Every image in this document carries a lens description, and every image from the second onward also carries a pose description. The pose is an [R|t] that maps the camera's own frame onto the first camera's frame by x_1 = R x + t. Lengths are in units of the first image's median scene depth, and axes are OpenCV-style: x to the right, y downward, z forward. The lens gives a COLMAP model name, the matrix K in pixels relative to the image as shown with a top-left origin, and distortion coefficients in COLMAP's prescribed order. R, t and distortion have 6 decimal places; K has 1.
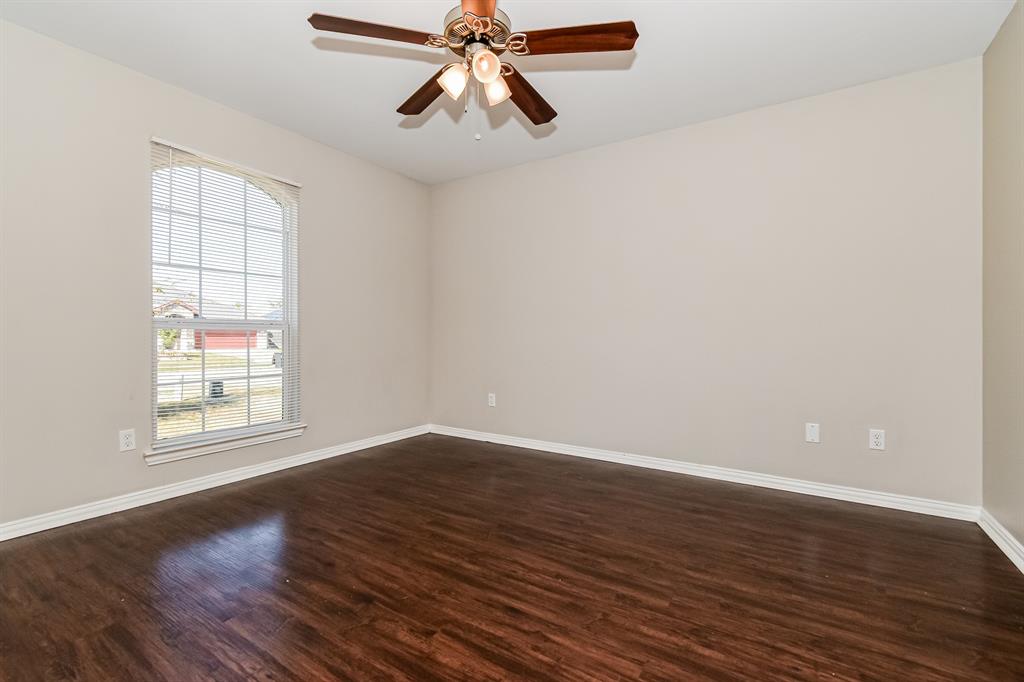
lens RADIAL K [[458.0, 0, 510.2], [0, 458.0, 329.9], [0, 0, 1]] dist [-0.001187, -0.000081]
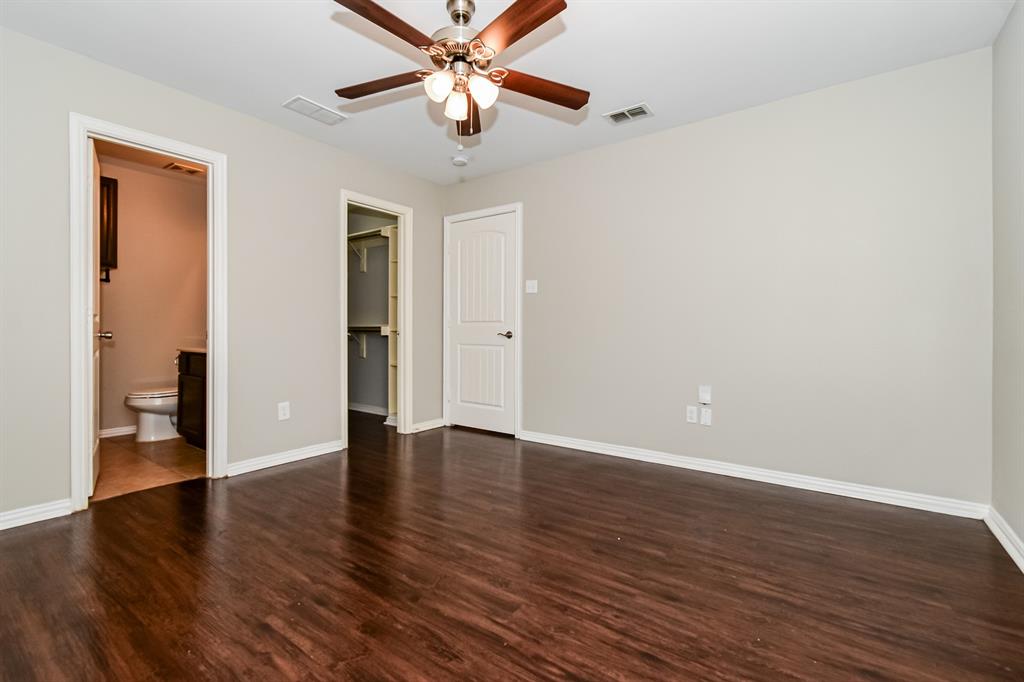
lens RADIAL K [[458.0, 0, 510.2], [0, 458.0, 329.9], [0, 0, 1]] dist [-0.001187, -0.000081]
pose [[-0.998625, -0.006349, 0.052031, -0.232315], [-0.006624, 0.999965, -0.005119, 0.013240], [-0.051996, -0.005457, -0.998632, 1.952935]]
